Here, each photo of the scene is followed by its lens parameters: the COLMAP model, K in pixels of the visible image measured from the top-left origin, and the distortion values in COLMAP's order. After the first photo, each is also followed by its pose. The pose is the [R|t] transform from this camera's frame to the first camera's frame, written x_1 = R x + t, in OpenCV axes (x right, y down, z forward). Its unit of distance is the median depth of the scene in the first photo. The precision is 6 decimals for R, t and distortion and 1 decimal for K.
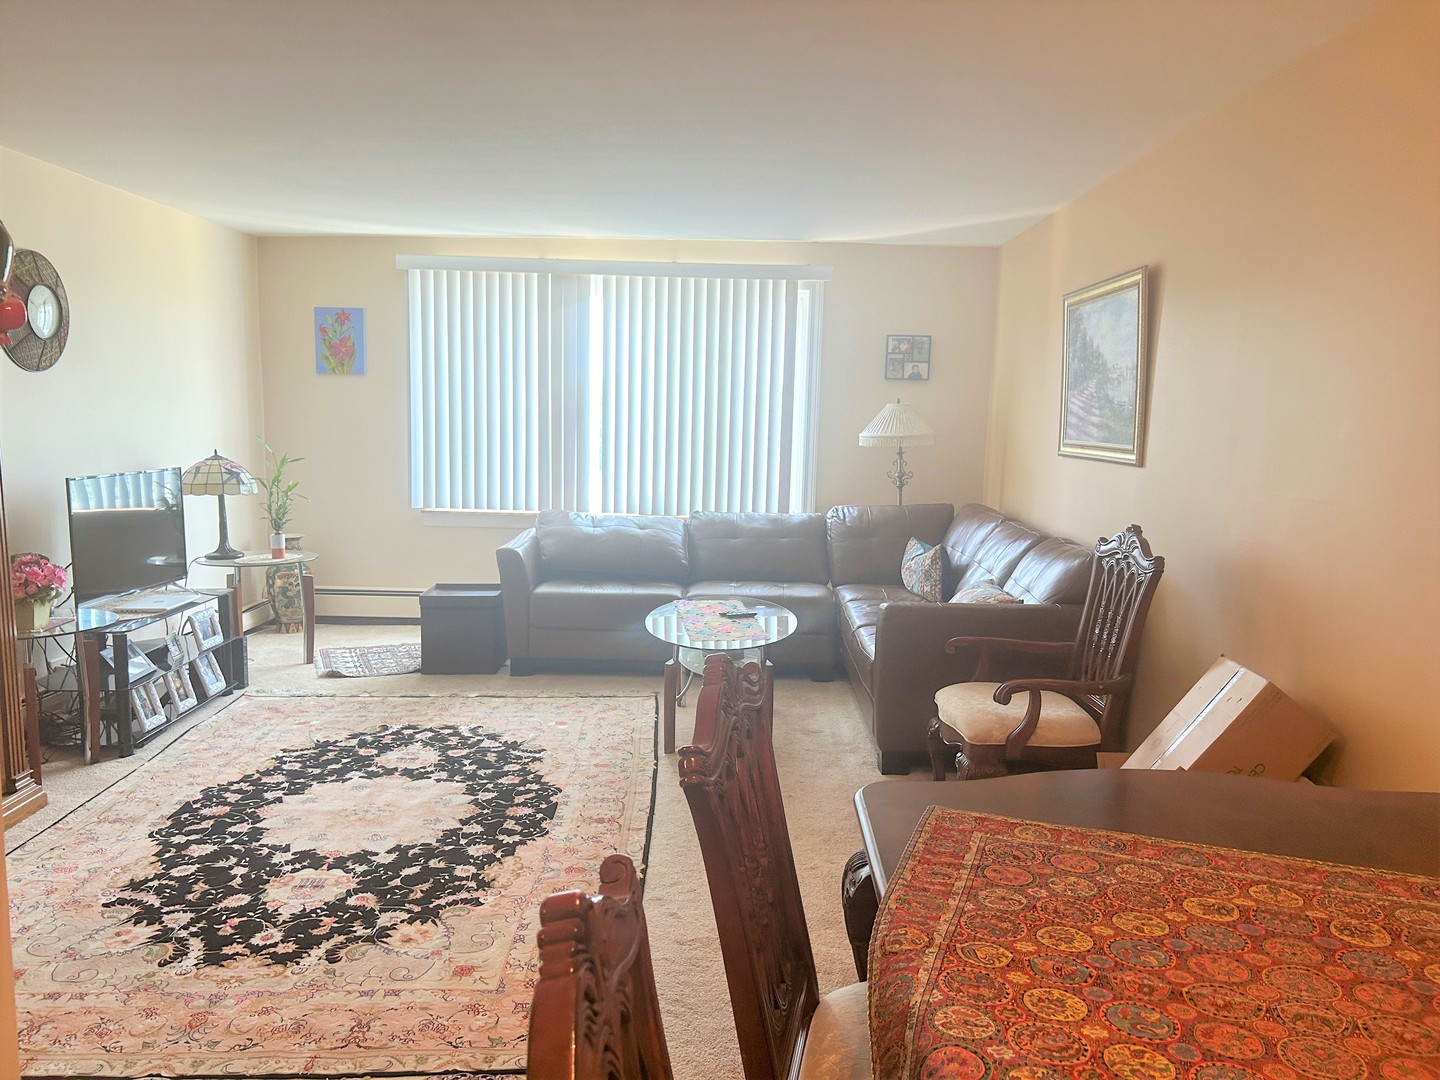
lens RADIAL K [[1106.0, 0, 702.2], [0, 1106.0, 549.1], [0, 0, 1]] dist [0.029086, -0.007823]
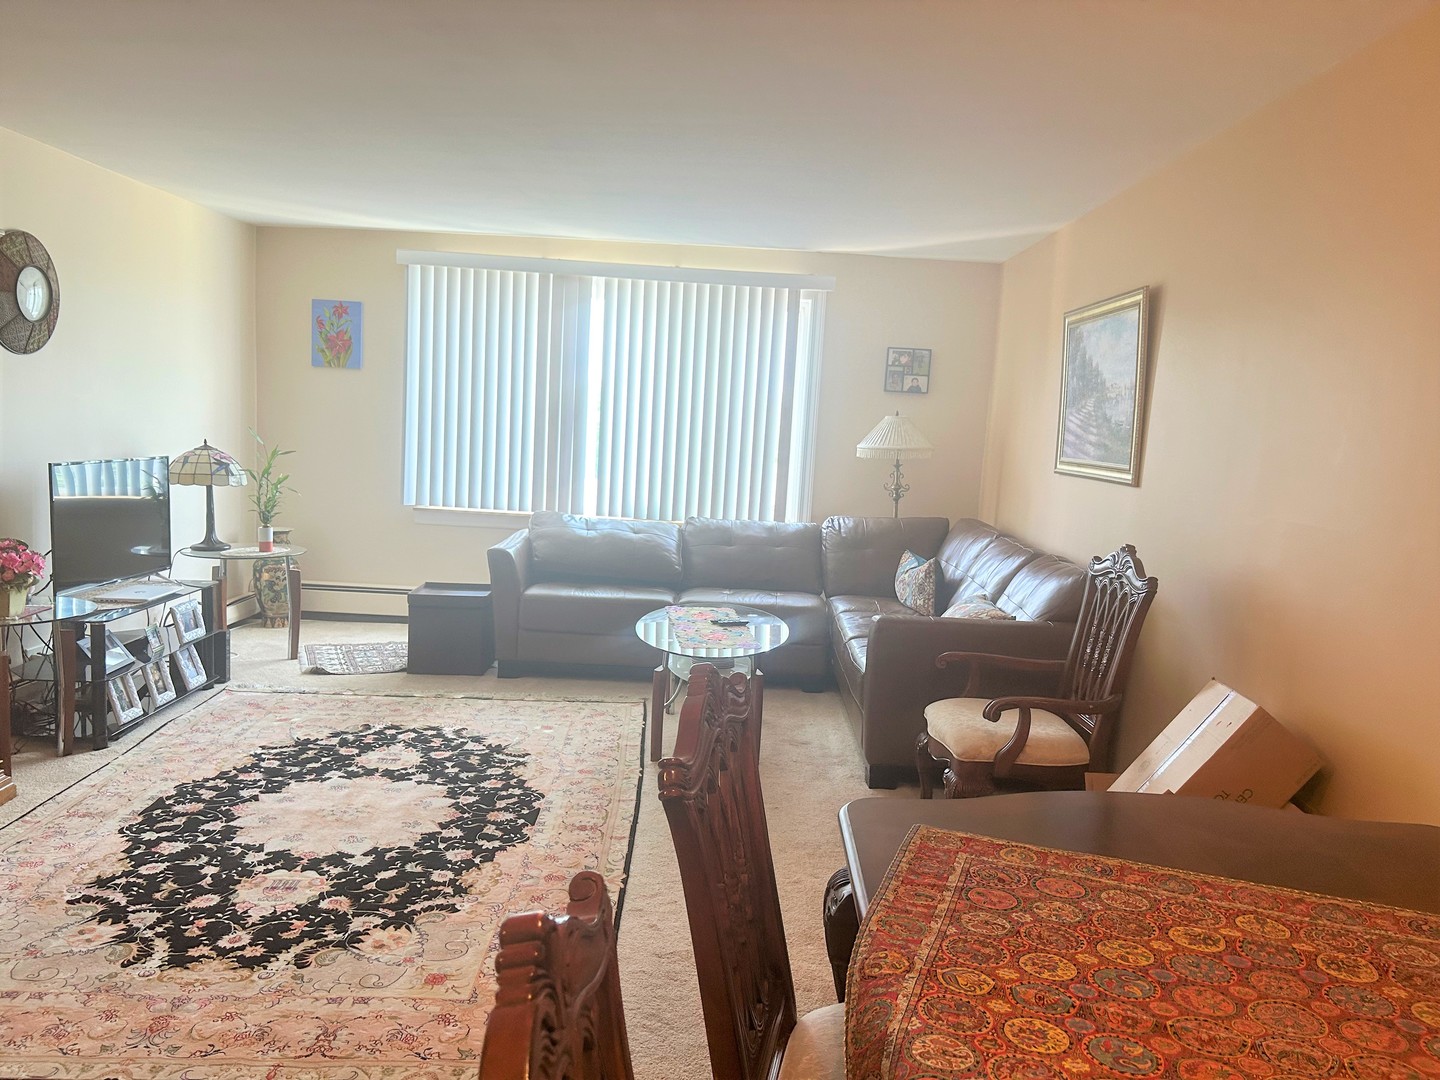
lens RADIAL K [[1107.2, 0, 717.4], [0, 1107.2, 544.6], [0, 0, 1]] dist [0.026371, -0.004802]
pose [[0.999366, 0.031044, 0.017410, 0.003053], [-0.030867, 0.999470, -0.010336, -0.000211], [-0.017722, 0.009792, 0.999795, 0.010240]]
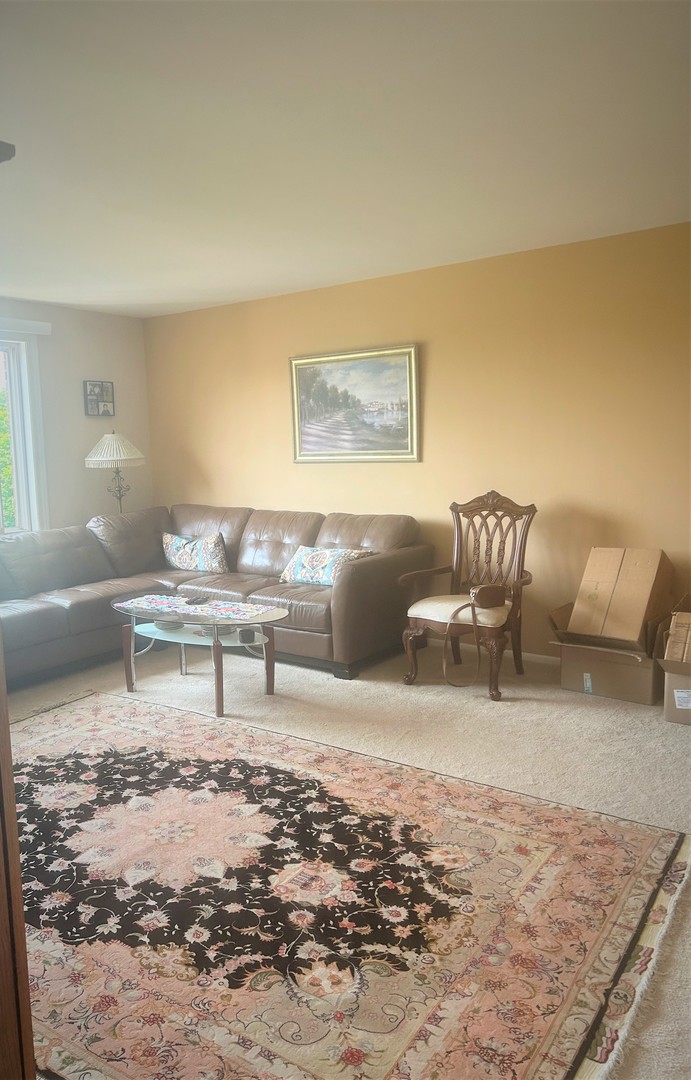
lens RADIAL K [[807.9, 0, 345.5], [0, 807.9, 540.0], [0, 0, 1]] dist [0.004074, 0.001803]
pose [[0.599459, -0.138187, 0.788386, -0.821701], [0.143674, 0.987563, 0.063854, -0.059651], [-0.787405, 0.074993, 0.611858, 0.432372]]
